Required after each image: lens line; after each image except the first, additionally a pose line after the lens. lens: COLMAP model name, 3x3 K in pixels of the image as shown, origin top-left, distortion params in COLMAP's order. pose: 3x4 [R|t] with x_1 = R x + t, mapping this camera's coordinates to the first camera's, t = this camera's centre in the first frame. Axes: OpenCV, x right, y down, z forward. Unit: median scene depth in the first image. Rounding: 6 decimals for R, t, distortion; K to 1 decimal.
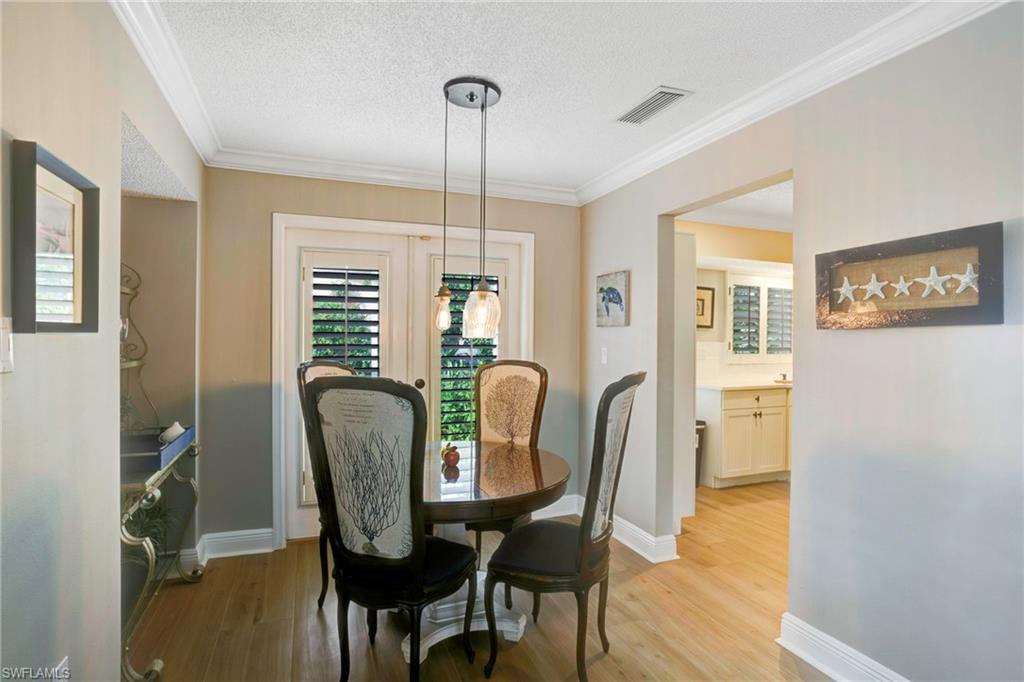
lens RADIAL K [[489.1, 0, 514.9], [0, 489.1, 342.6], [0, 0, 1]] dist [-0.017484, 0.005224]
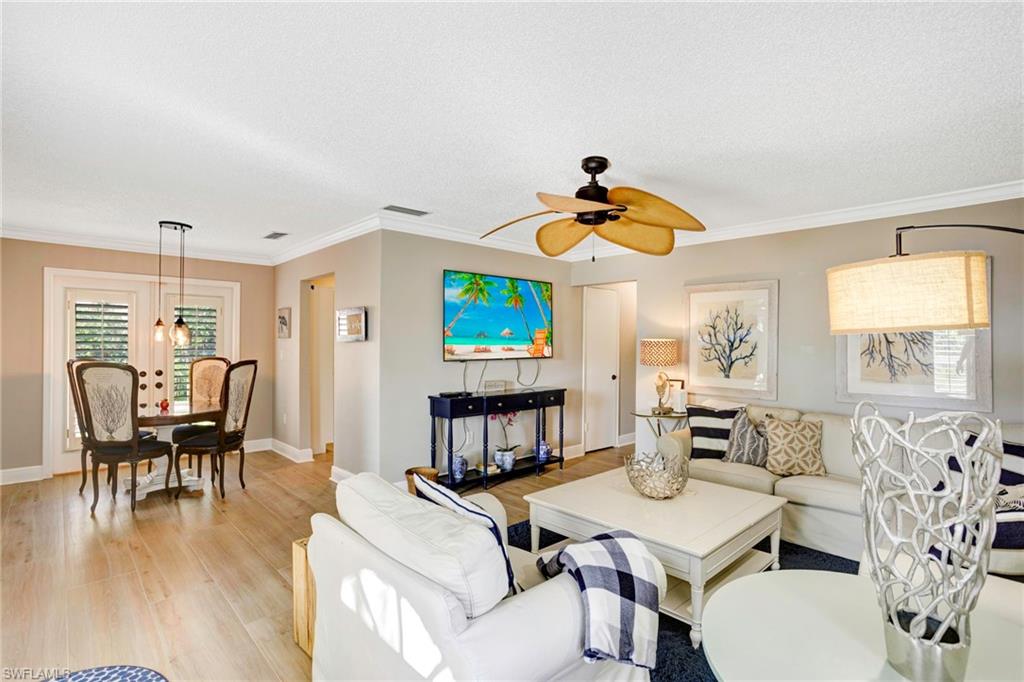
lens RADIAL K [[489.1, 0, 516.4], [0, 489.1, 338.4], [0, 0, 1]] dist [-0.017484, 0.005224]
pose [[0.934801, 0.004595, 0.355143, 0.456057], [0.001437, 0.999859, -0.016717, -0.001572], [-0.355170, 0.016137, 0.934663, -1.222193]]
